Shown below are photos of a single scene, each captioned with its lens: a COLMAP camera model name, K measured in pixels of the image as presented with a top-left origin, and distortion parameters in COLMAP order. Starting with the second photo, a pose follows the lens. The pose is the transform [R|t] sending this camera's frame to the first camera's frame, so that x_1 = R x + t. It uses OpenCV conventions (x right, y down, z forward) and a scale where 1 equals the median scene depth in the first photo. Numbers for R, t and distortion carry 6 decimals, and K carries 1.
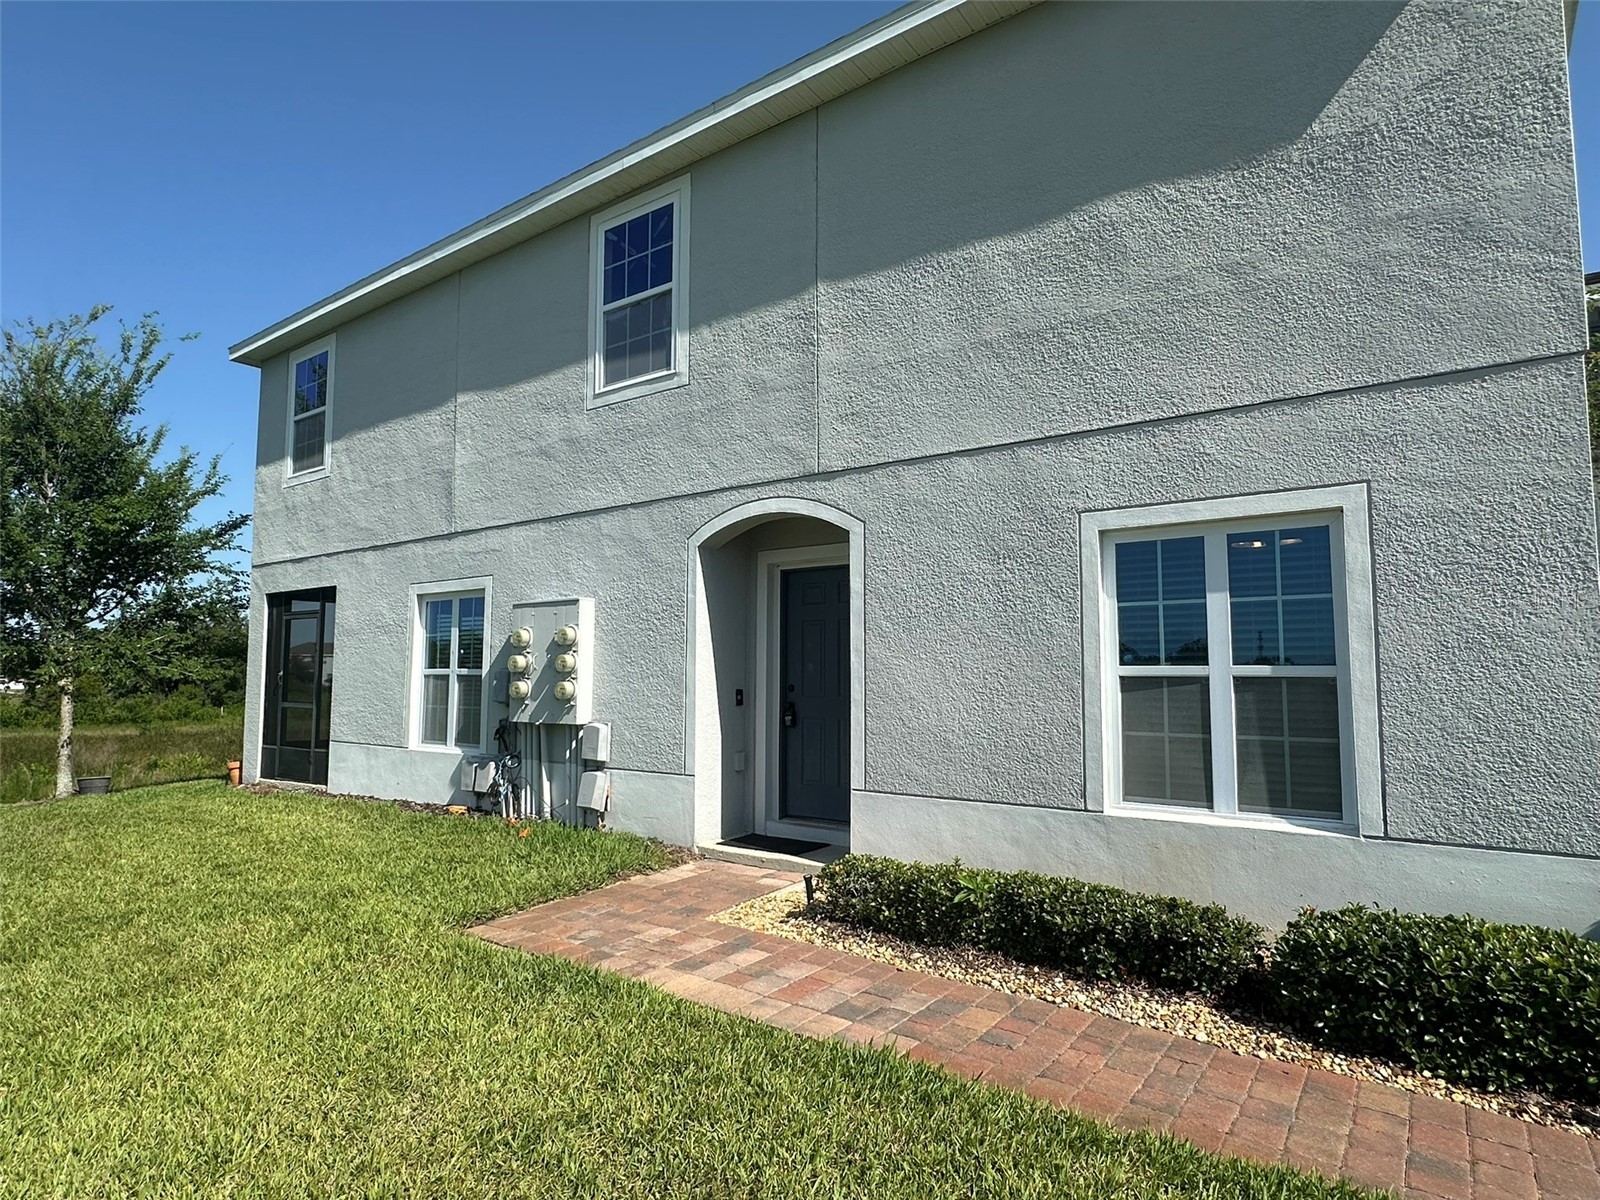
lens RADIAL K [[879.6, 0, 788.0], [0, 879.6, 606.3], [0, 0, 1]] dist [-0.001436, -0.002339]
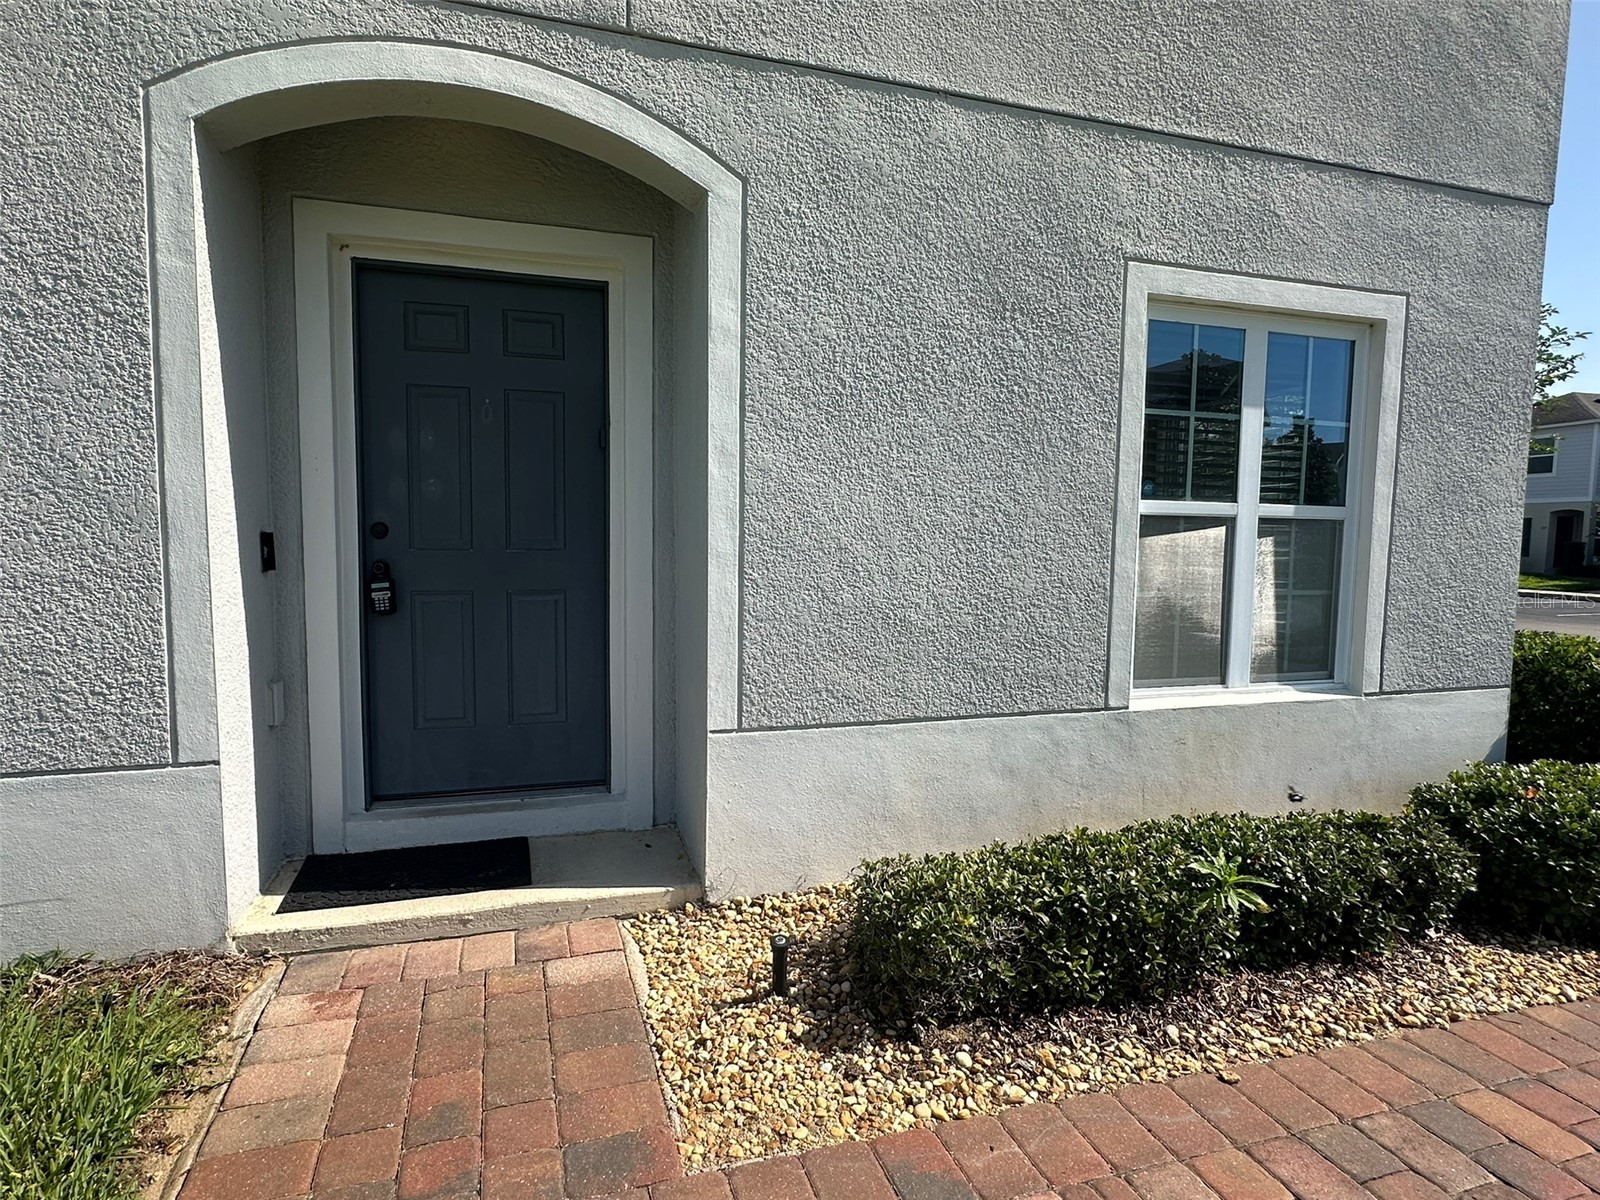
lens RADIAL K [[879.6, 0, 810.4], [0, 879.6, 604.8], [0, 0, 1]] dist [-0.001436, -0.002339]
pose [[0.582910, -0.064338, 0.809985, -0.298127], [-0.077734, 0.987872, 0.134410, 0.065697], [-0.808810, -0.141313, 0.570839, 0.686177]]
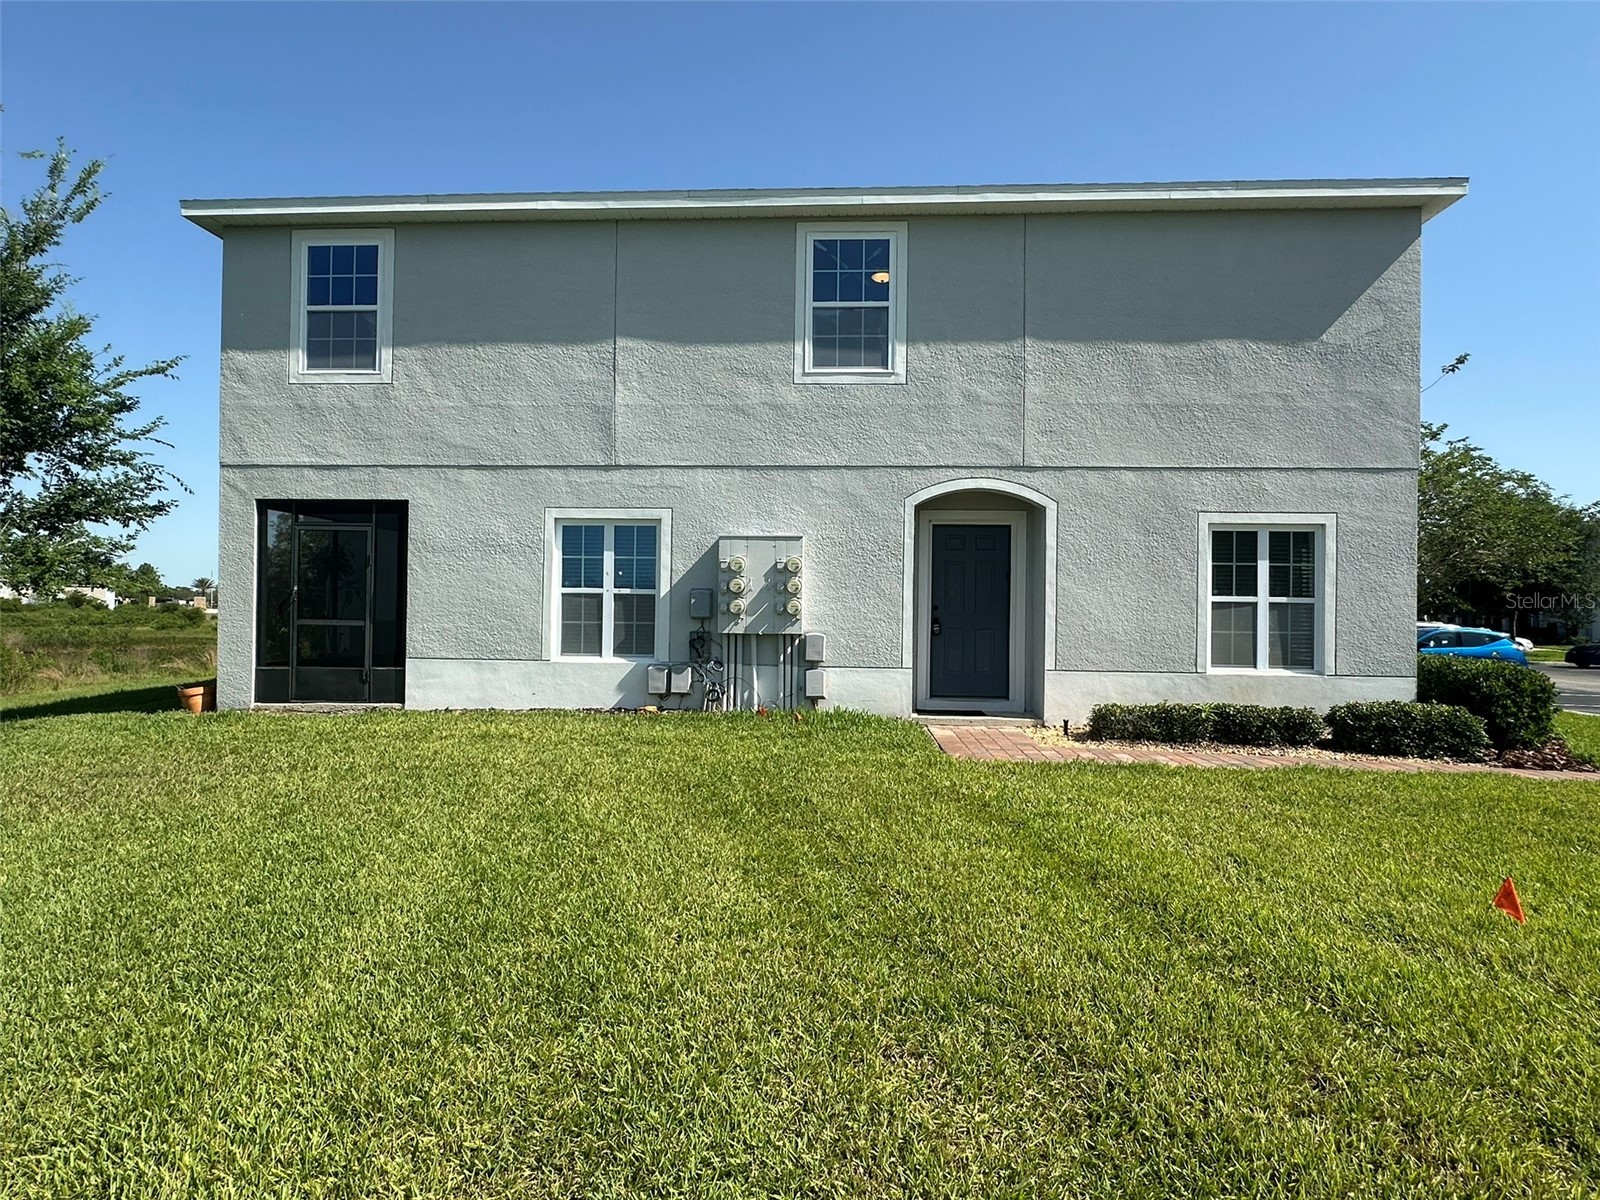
lens RADIAL K [[879.6, 0, 791.0], [0, 879.6, 595.4], [0, 0, 1]] dist [-0.001436, -0.002339]
pose [[0.847340, 0.014888, 0.530843, -1.184761], [-0.053900, 0.996856, 0.058078, 0.004923], [-0.528309, -0.077824, 0.845478, -0.097866]]
